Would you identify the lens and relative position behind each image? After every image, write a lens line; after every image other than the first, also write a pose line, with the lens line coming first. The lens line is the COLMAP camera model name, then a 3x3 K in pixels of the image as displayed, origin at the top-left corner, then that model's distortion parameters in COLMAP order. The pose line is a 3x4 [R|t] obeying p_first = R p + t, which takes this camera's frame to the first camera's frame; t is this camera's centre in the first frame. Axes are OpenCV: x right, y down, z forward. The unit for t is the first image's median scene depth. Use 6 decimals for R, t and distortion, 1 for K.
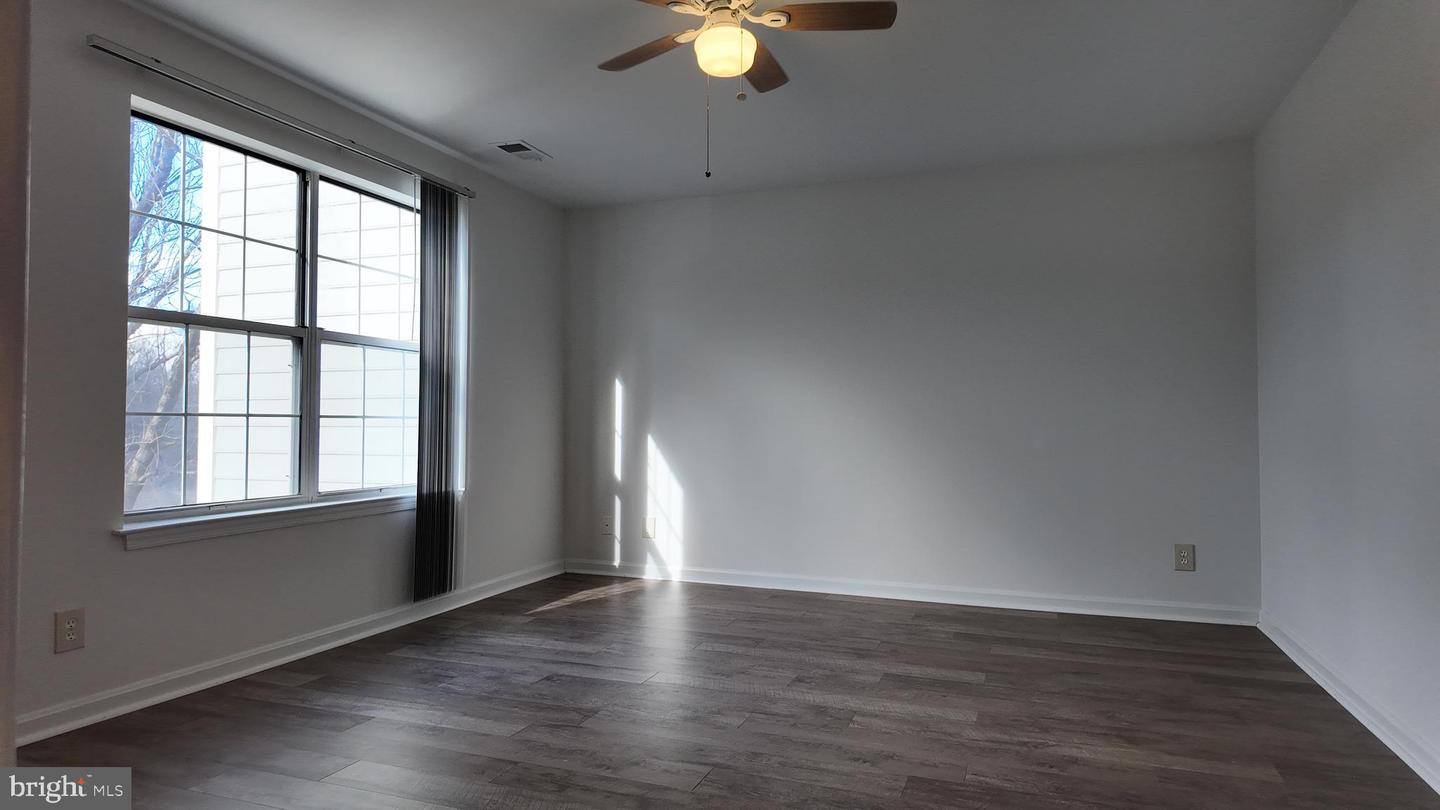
lens RADIAL K [[829.5, 0, 720.0], [0, 829.5, 405.0], [0, 0, 1]] dist [0.098564, -0.129394]
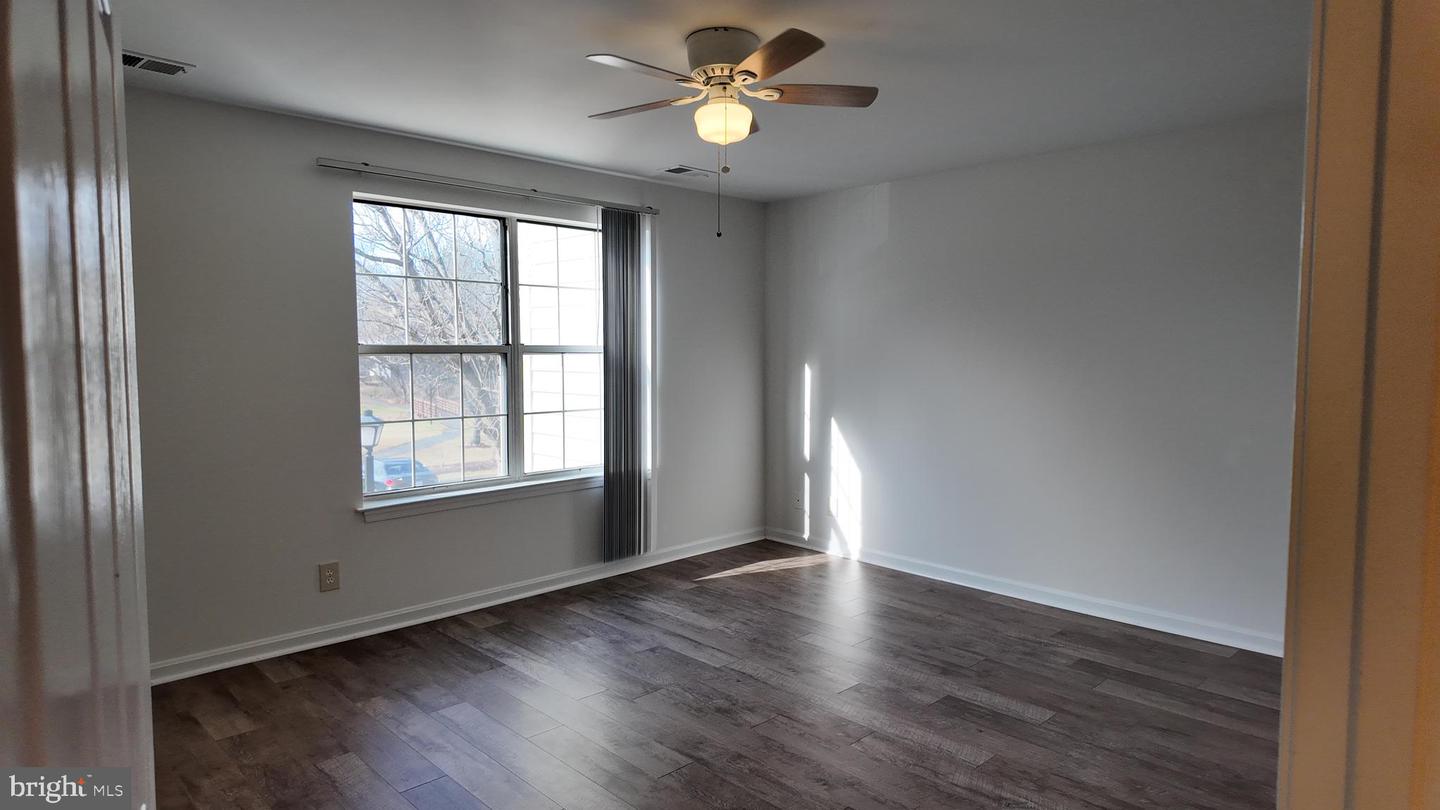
lens RADIAL K [[829.5, 0, 720.0], [0, 829.5, 405.0], [0, 0, 1]] dist [0.098564, -0.129394]
pose [[0.905862, 0.026432, -0.422748, 0.305038], [0.012024, 0.996044, 0.088042, -0.101092], [0.423403, -0.084837, 0.901960, -0.001900]]
